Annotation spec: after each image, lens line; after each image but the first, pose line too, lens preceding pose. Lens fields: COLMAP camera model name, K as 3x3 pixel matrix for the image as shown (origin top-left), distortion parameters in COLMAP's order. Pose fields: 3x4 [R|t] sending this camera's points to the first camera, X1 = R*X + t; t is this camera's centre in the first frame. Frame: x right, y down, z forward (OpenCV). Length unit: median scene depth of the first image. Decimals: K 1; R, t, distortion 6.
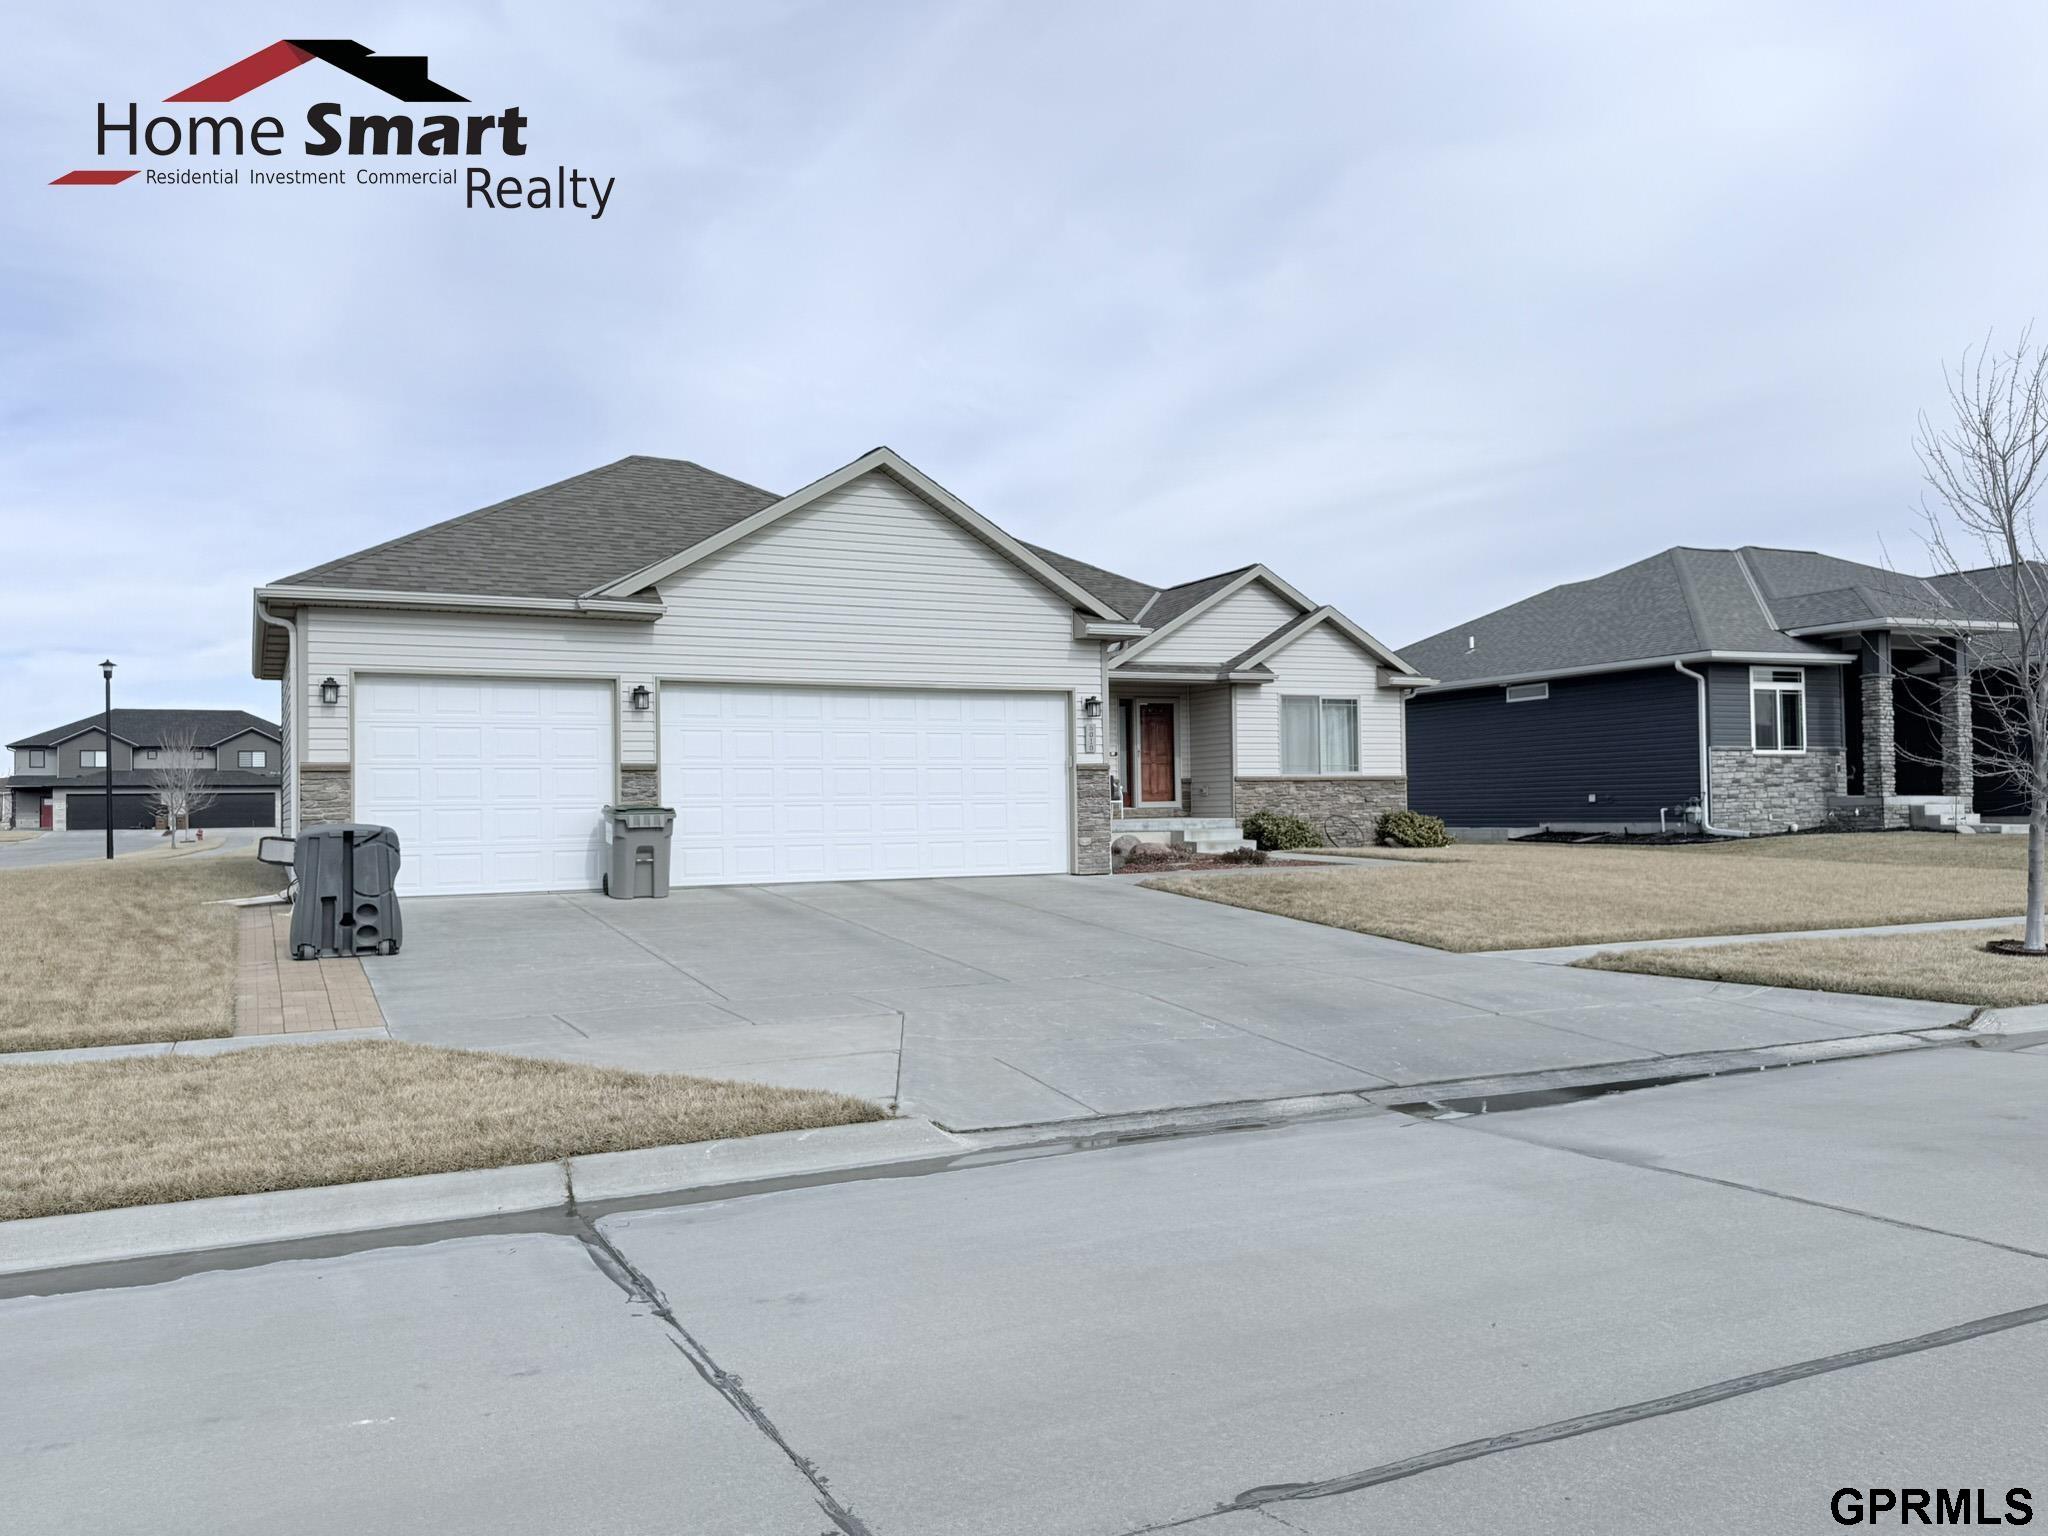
lens RADIAL K [[1583.9, 0, 1038.8], [0, 1583.9, 780.4], [0, 0, 1]] dist [0.051358, -0.031688]
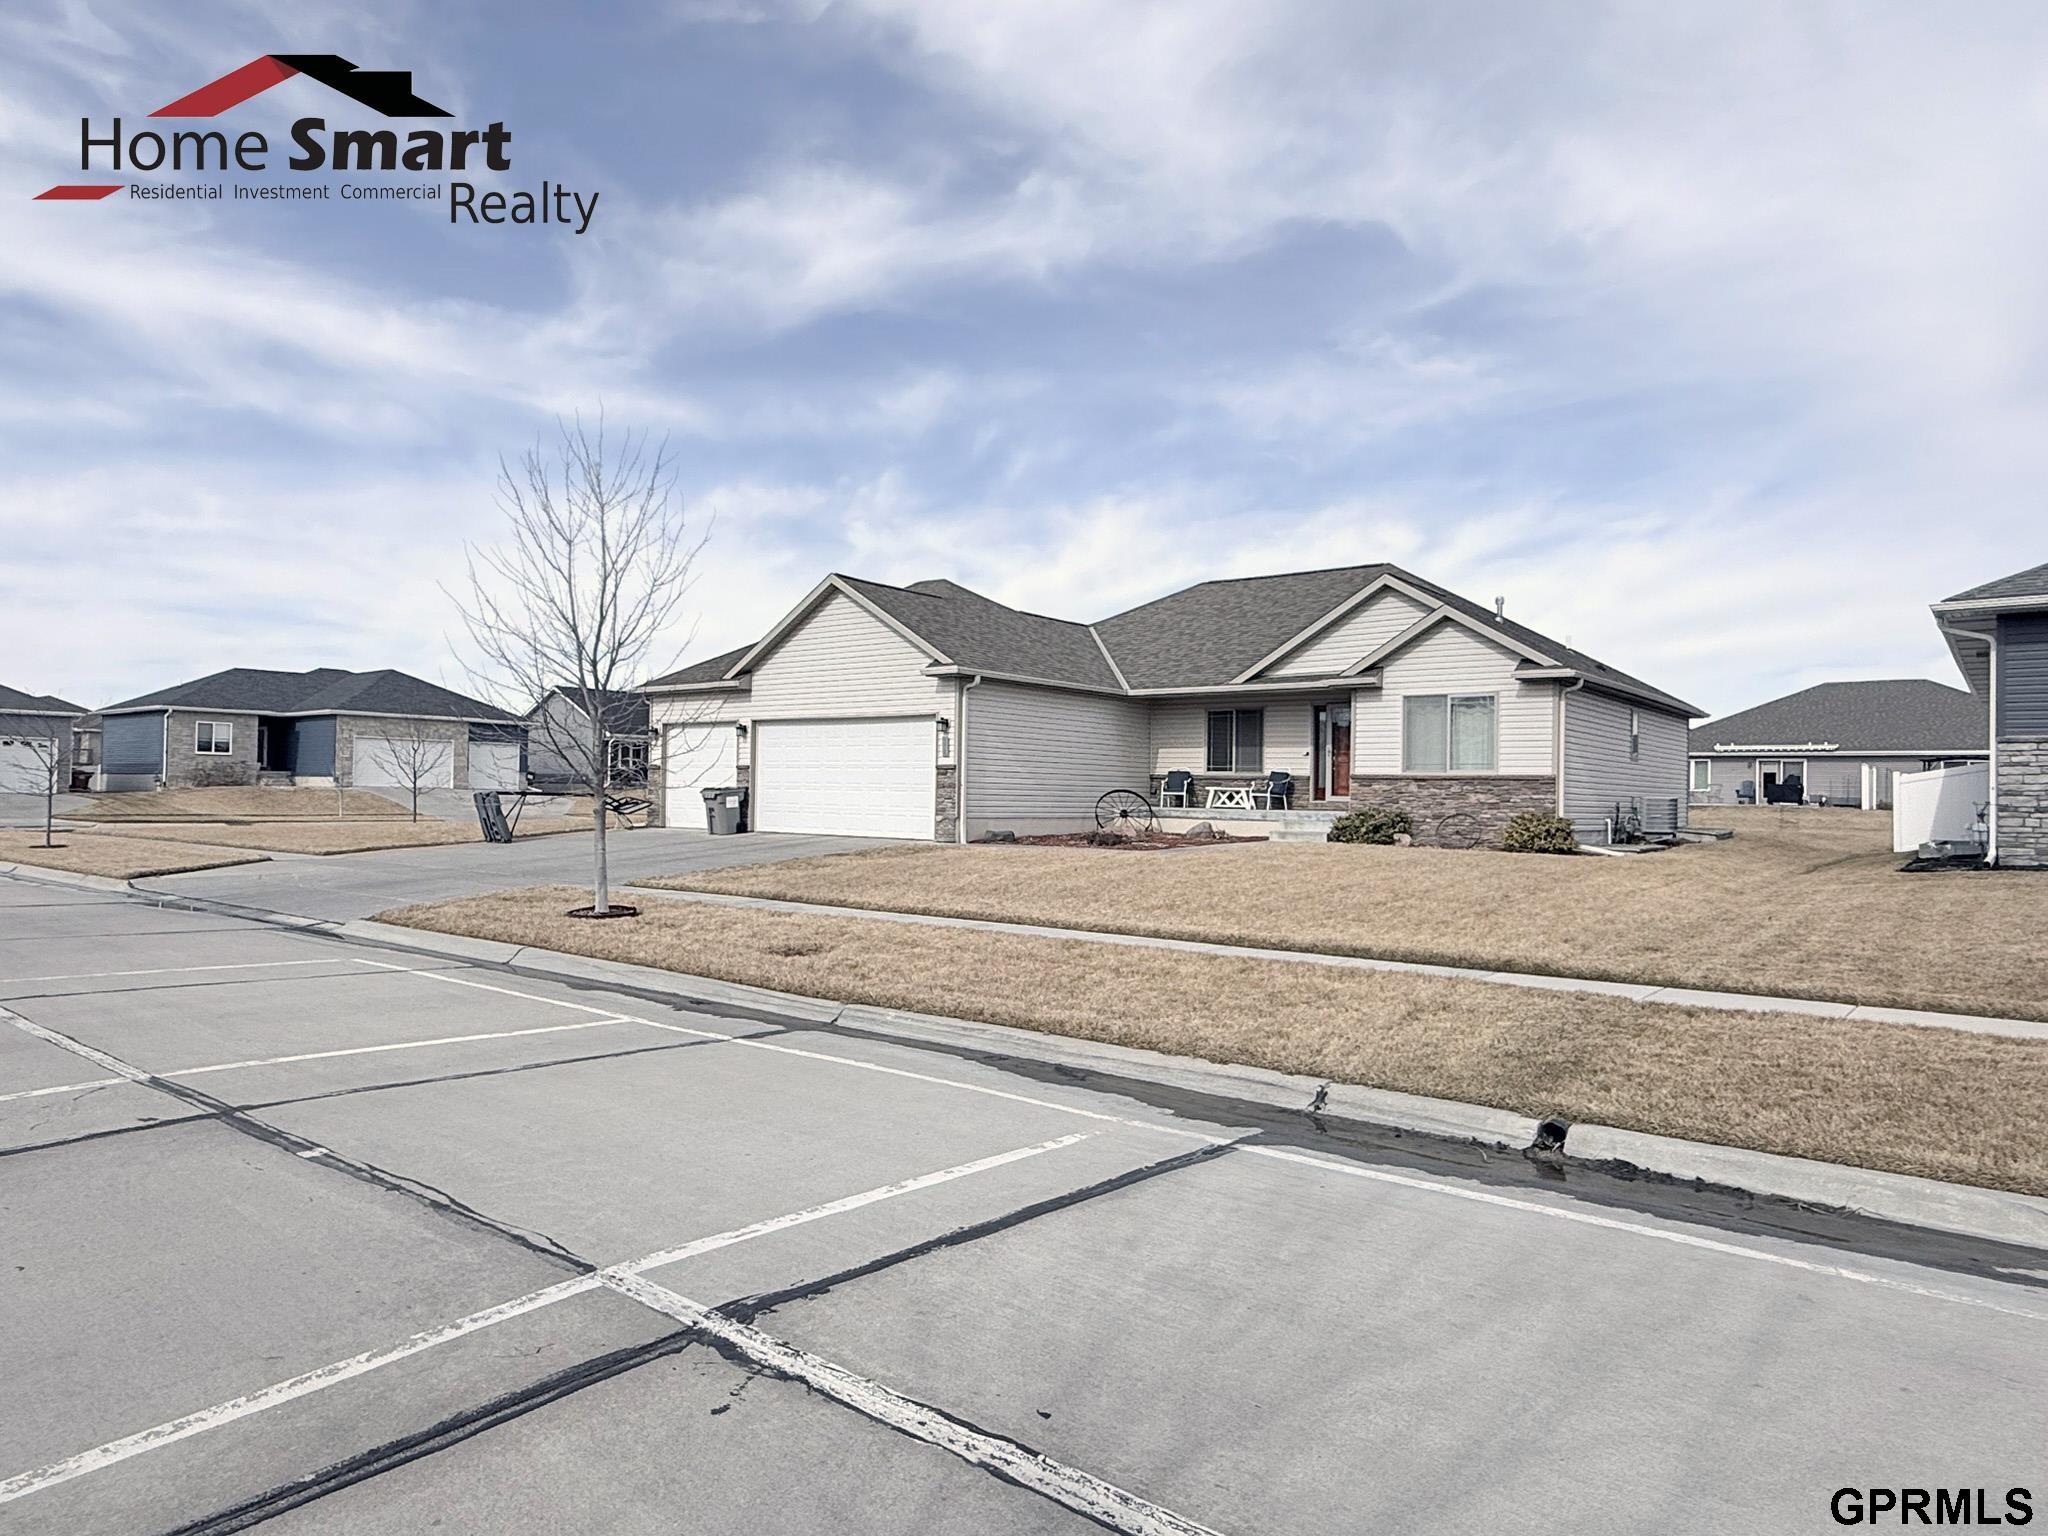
lens RADIAL K [[1281.9, 0, 1038.4], [0, 1281.9, 759.1], [0, 0, 1]] dist [-0.023568, 0.002531]
pose [[0.417495, -0.004767, -0.908667, 0.908189], [-0.005615, 0.999954, -0.007826, -0.005254], [0.908662, 0.008370, 0.417449, 0.480512]]
